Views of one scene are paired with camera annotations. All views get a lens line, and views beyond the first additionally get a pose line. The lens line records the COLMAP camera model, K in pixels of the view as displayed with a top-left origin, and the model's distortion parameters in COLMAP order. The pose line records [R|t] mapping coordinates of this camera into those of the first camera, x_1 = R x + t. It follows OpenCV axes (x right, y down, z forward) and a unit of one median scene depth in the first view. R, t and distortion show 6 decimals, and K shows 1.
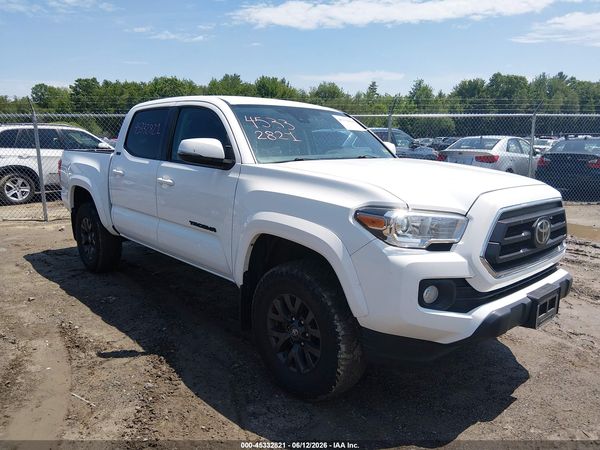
lens RADIAL K [[465.3, 0, 296.2], [0, 465.3, 224.1], [0, 0, 1]] dist [0.046502, -0.085626]
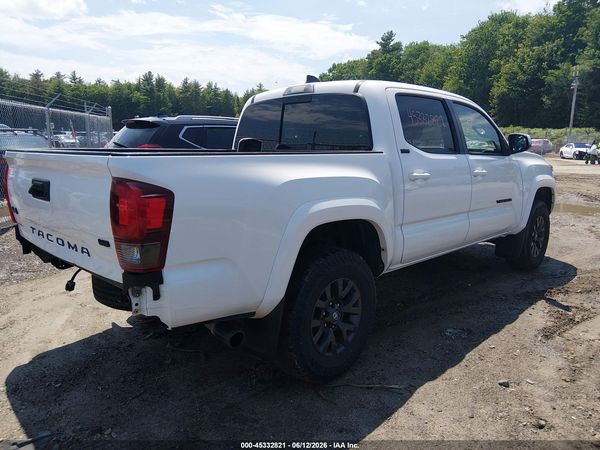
lens RADIAL K [[465.3, 0, 300.7], [0, 465.3, 222.1], [0, 0, 1]] dist [0.046502, -0.085626]
pose [[-0.073335, -0.170431, 0.982637, -1.472464], [0.168571, 0.968995, 0.180645, -0.273048], [-0.982958, 0.178891, -0.042331, 1.638731]]
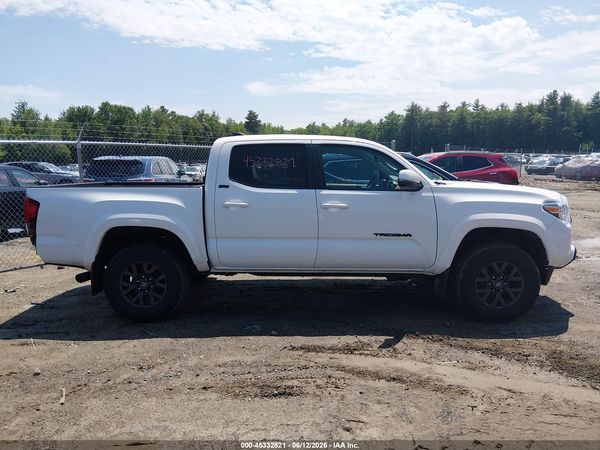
lens RADIAL K [[465.3, 0, 300.1], [0, 465.3, 226.2], [0, 0, 1]] dist [0.046502, -0.085626]
pose [[0.685119, -0.101878, 0.721272, -1.352821], [0.138439, 0.990335, 0.008383, -0.069024], [-0.715155, 0.094109, 0.692601, 0.267856]]
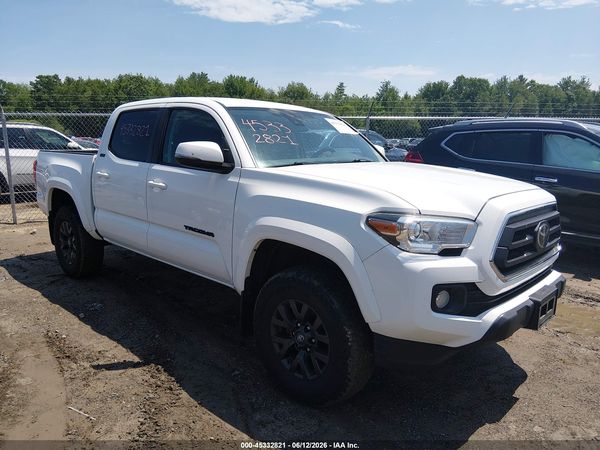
lens RADIAL K [[465.3, 0, 296.2], [0, 465.3, 224.2], [0, 0, 1]] dist [0.046502, -0.085626]
pose [[0.997669, -0.005814, 0.067990, -0.063355], [0.005754, 0.999983, 0.001080, -0.009530], [-0.067995, -0.000686, 0.997685, 0.009016]]
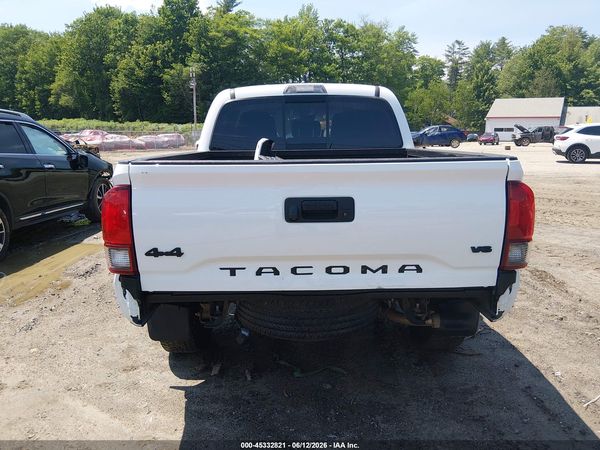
lens RADIAL K [[465.3, 0, 299.3], [0, 465.3, 221.6], [0, 0, 1]] dist [0.046502, -0.085626]
pose [[-0.759670, -0.112364, 0.640528, -1.071775], [0.122076, 0.942809, 0.310174, -0.423423], [-0.638748, 0.313823, -0.702507, 2.409107]]
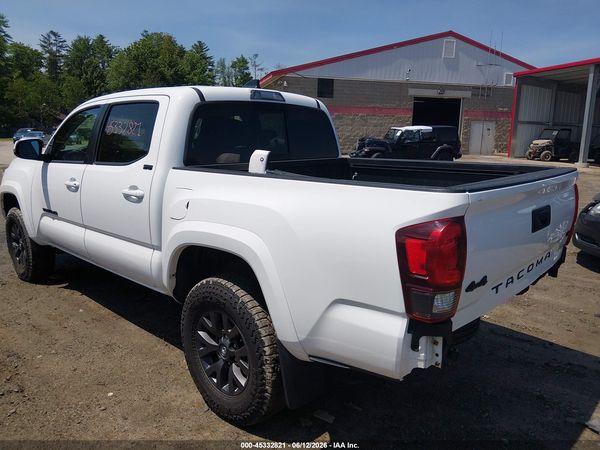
lens RADIAL K [[465.3, 0, 298.5], [0, 465.3, 225.3], [0, 0, 1]] dist [0.046502, -0.085626]
pose [[-0.994751, 0.011922, -0.101629, -0.312913], [-0.025916, 0.931453, 0.362938, -0.481779], [0.098989, 0.363667, -0.926255, 2.576659]]
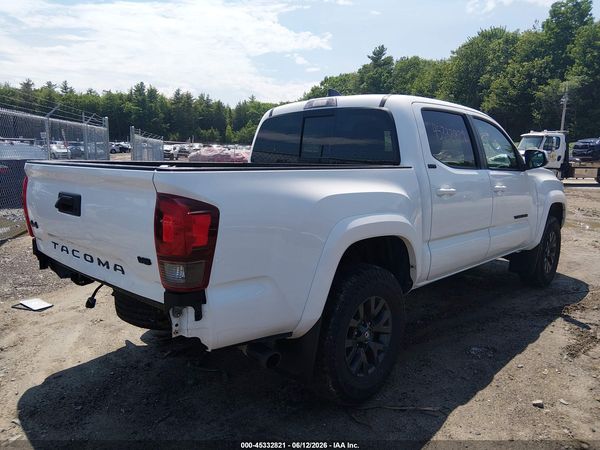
lens RADIAL K [[465.3, 0, 300.1], [0, 465.3, 223.0], [0, 0, 1]] dist [0.046502, -0.085626]
pose [[-0.092083, -0.148281, 0.984649, -1.444946], [0.158992, 0.973974, 0.161542, -0.288668], [-0.982976, 0.171426, -0.066111, 1.706836]]
